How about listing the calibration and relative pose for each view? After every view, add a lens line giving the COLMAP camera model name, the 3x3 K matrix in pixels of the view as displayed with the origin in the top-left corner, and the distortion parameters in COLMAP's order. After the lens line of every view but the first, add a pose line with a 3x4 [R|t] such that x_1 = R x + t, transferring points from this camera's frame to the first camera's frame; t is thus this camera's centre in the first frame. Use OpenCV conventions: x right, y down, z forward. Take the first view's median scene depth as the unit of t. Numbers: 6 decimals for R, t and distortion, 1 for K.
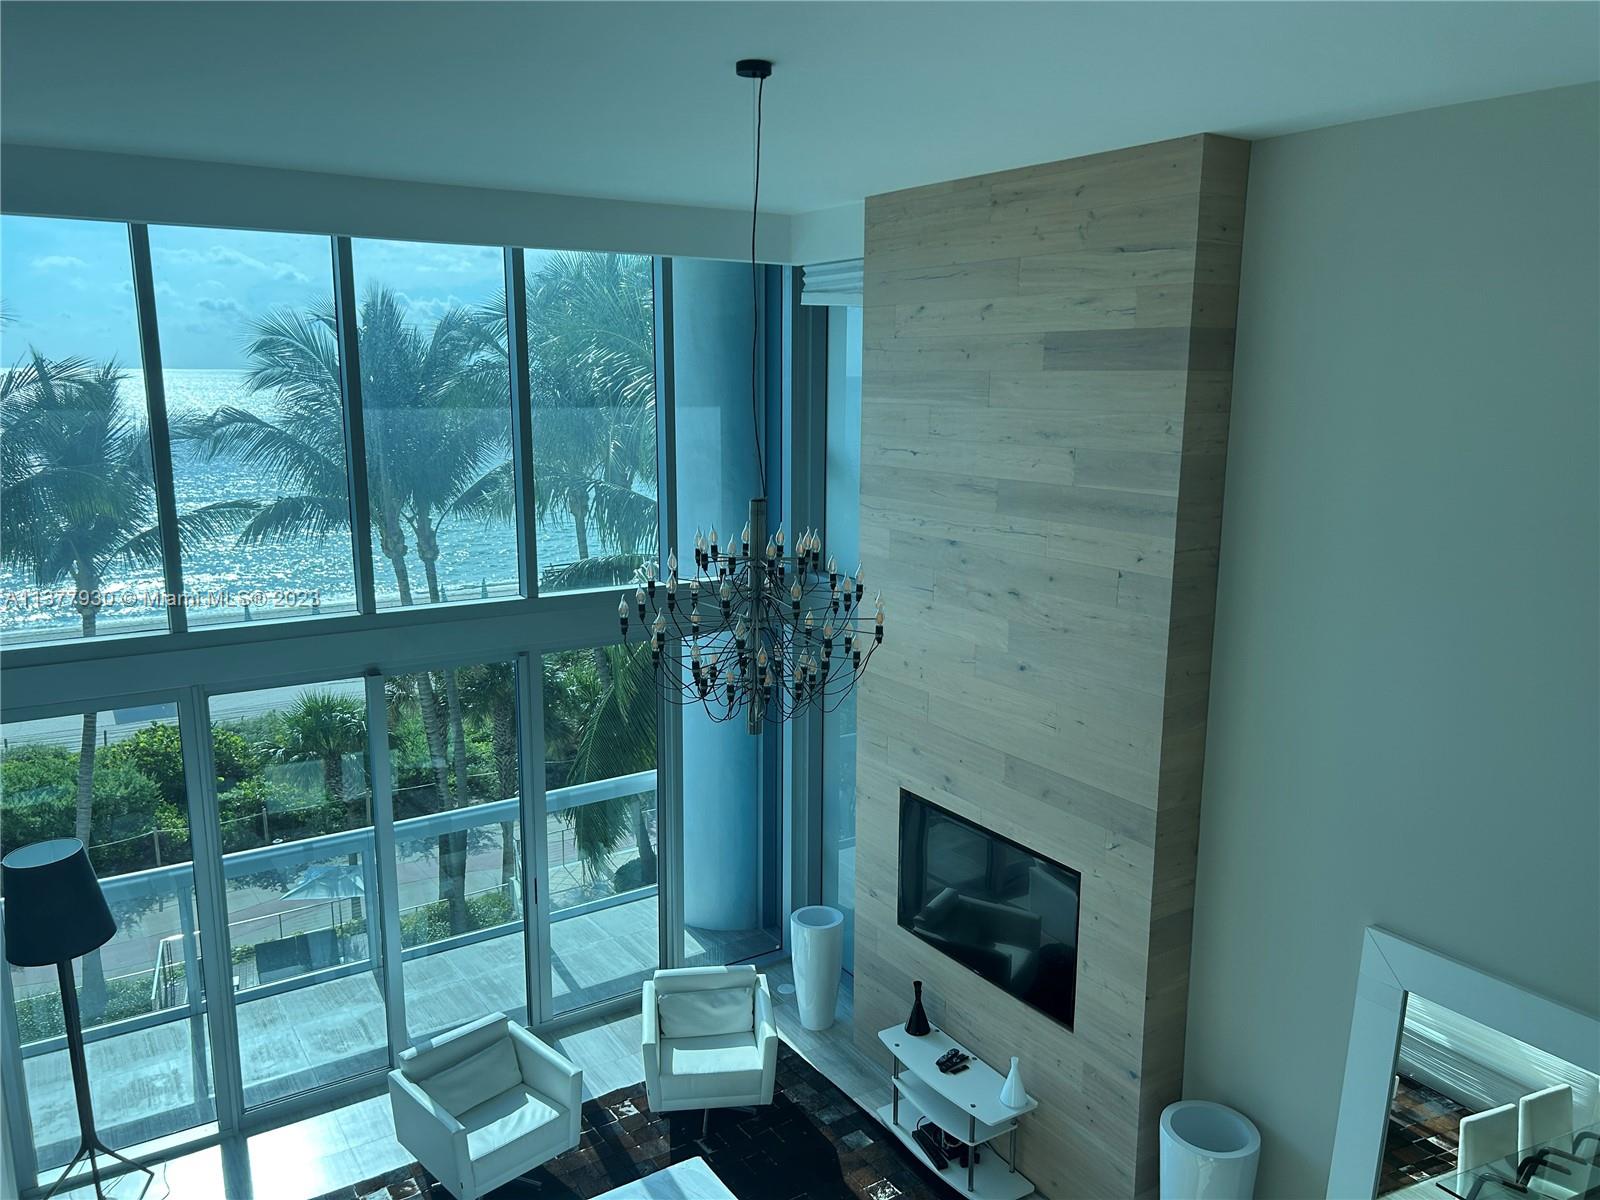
lens RADIAL K [[1208.9, 0, 799.6], [0, 1208.9, 604.6], [0, 0, 1]] dist [0.036473, -0.003361]
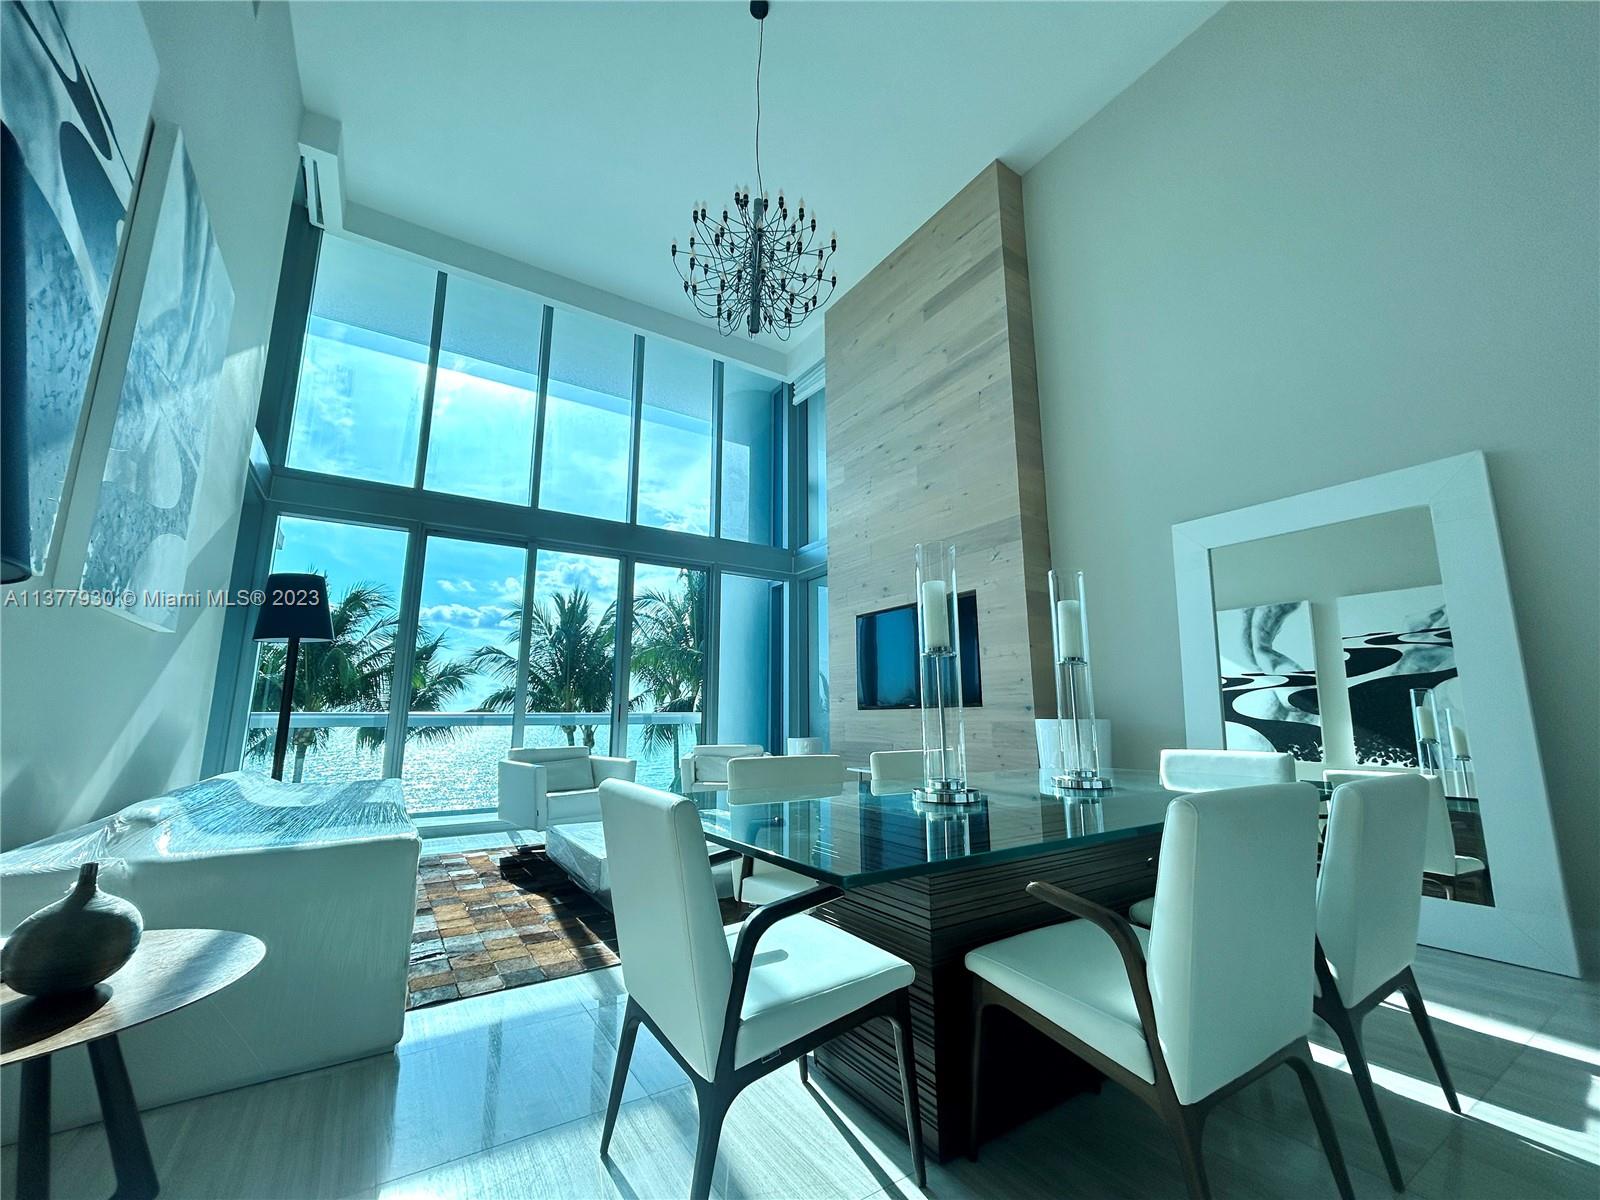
lens RADIAL K [[643.5, 0, 797.1], [0, 643.5, 601.5], [0, 0, 1]] dist [0.000164, 0.000305]
pose [[0.999957, -0.009028, -0.002246, 0.009669], [0.007567, 0.929709, -0.368217, 0.514733], [0.005412, 0.368184, 0.929737, 0.249973]]
